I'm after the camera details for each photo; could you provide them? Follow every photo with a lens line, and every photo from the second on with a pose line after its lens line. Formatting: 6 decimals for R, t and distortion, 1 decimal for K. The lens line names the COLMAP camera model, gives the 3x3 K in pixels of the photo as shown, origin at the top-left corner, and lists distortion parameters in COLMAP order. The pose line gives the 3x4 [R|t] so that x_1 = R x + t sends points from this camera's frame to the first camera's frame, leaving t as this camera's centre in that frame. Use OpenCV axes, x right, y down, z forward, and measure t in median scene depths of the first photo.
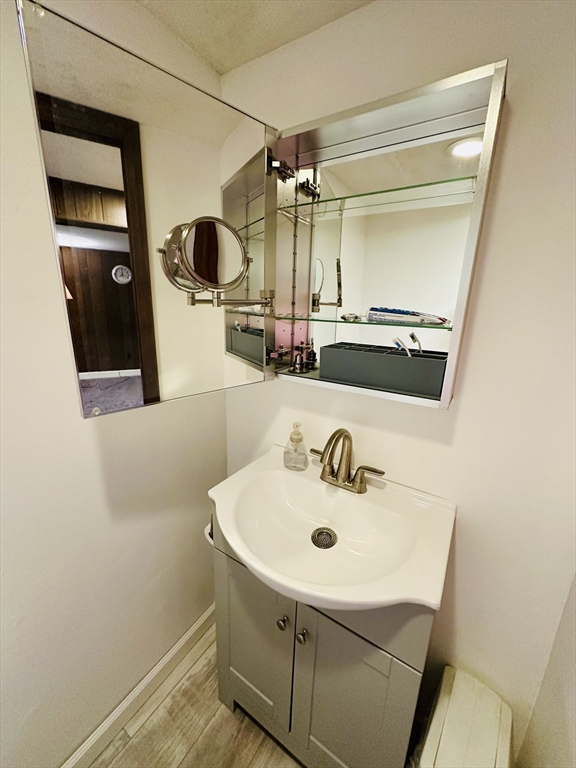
lens RADIAL K [[306.5, 0, 289.7], [0, 306.5, 379.5], [0, 0, 1]] dist [0.000912, -0.000168]
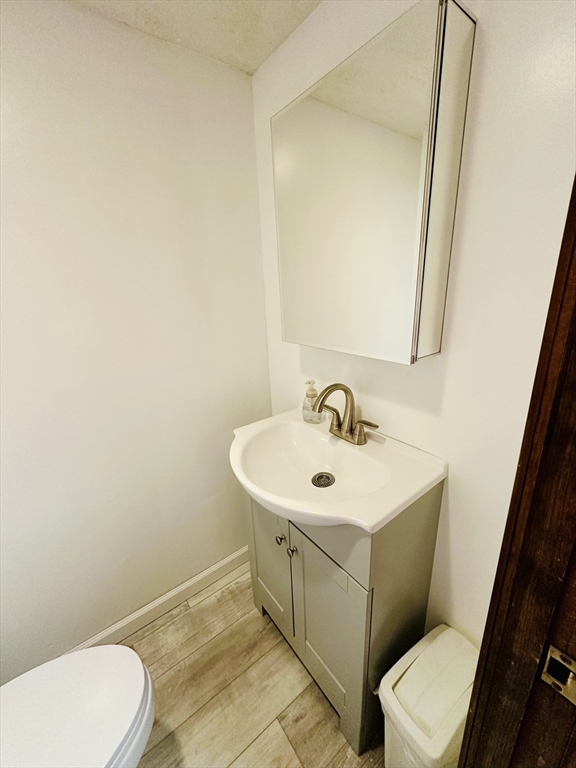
lens RADIAL K [[306.5, 0, 288.9], [0, 306.5, 381.1], [0, 0, 1]] dist [0.000912, -0.000168]
pose [[0.936281, 0.032479, -0.349748, 0.358407], [-0.014444, 0.998434, 0.054052, 0.089705], [0.350956, -0.045556, 0.935283, -0.079713]]
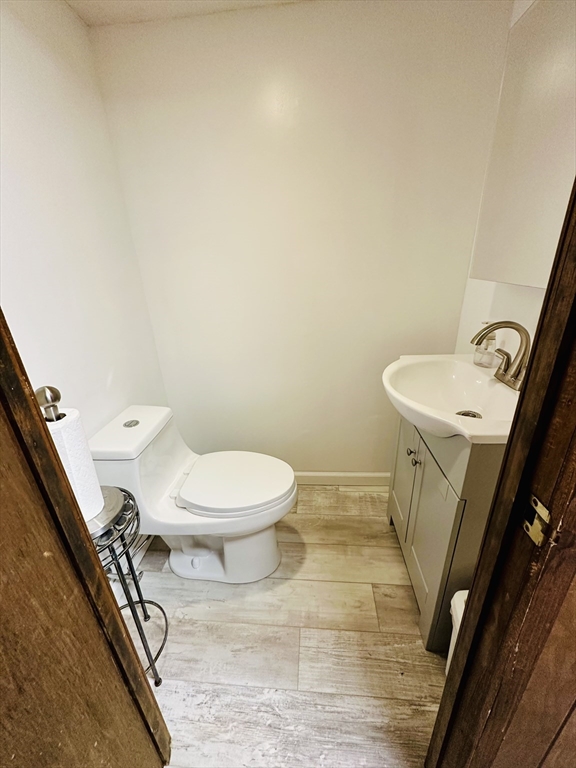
lens RADIAL K [[306.5, 0, 290.4], [0, 306.5, 383.3], [0, 0, 1]] dist [0.000912, -0.000168]
pose [[0.473546, 0.283745, -0.833812, 0.685077], [-0.165220, 0.958499, 0.232342, 0.228154], [0.865134, 0.027738, 0.500774, -0.151775]]
